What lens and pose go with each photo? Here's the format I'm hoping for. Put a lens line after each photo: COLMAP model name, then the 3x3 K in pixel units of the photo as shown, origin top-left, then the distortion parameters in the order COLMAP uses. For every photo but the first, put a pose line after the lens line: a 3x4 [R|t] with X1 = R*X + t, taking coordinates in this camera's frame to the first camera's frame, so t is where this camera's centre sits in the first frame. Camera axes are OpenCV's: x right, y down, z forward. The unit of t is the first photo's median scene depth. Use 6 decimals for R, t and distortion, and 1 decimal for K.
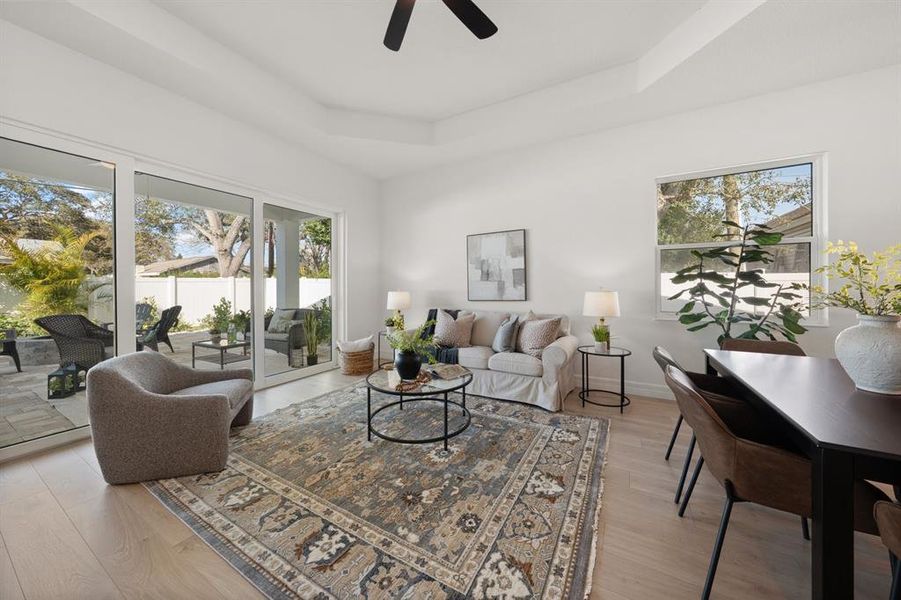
lens RADIAL K [[308.9, 0, 454.3], [0, 308.9, 288.8], [0, 0, 1]] dist [-0.004426, 0.000278]
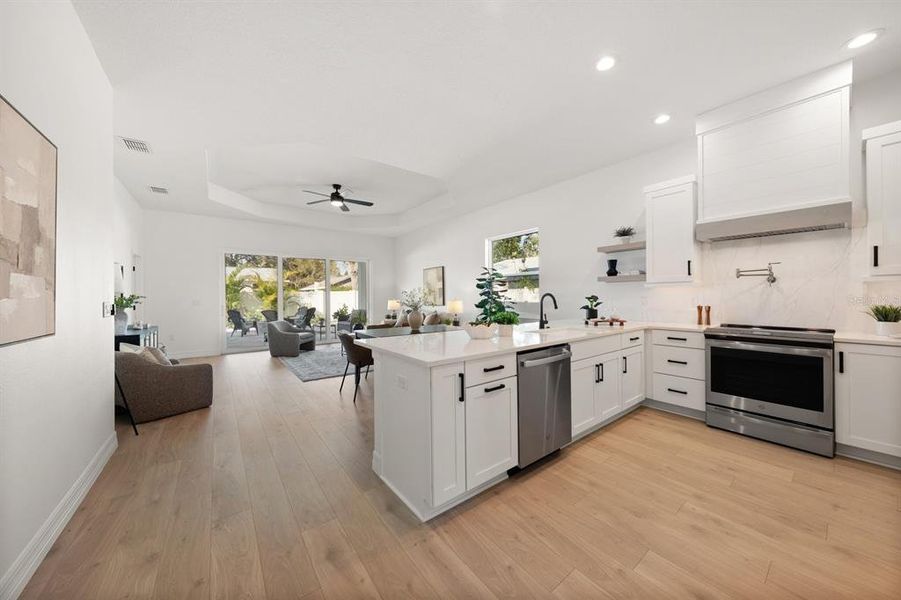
lens RADIAL K [[308.9, 0, 452.9], [0, 308.9, 295.7], [0, 0, 1]] dist [-0.004426, 0.000278]
pose [[0.918256, -0.005484, -0.395950, 1.003898], [0.004361, 0.999984, -0.003738, -0.011963], [0.395964, 0.001706, 0.918265, -0.652741]]
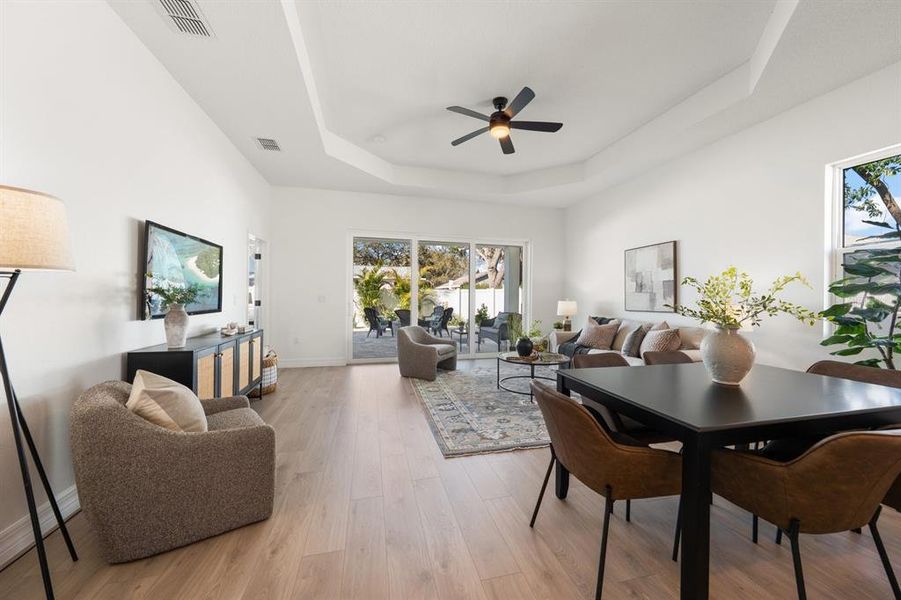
lens RADIAL K [[328.0, 0, 452.2], [0, 328.0, 296.3], [0, 0, 1]] dist [0.001109, 0.000063]
pose [[0.686844, 0.008364, -0.726757, 0.504709], [-0.013316, 0.999911, -0.001077, -0.002718], [0.726683, 0.010417, 0.686894, -0.246512]]
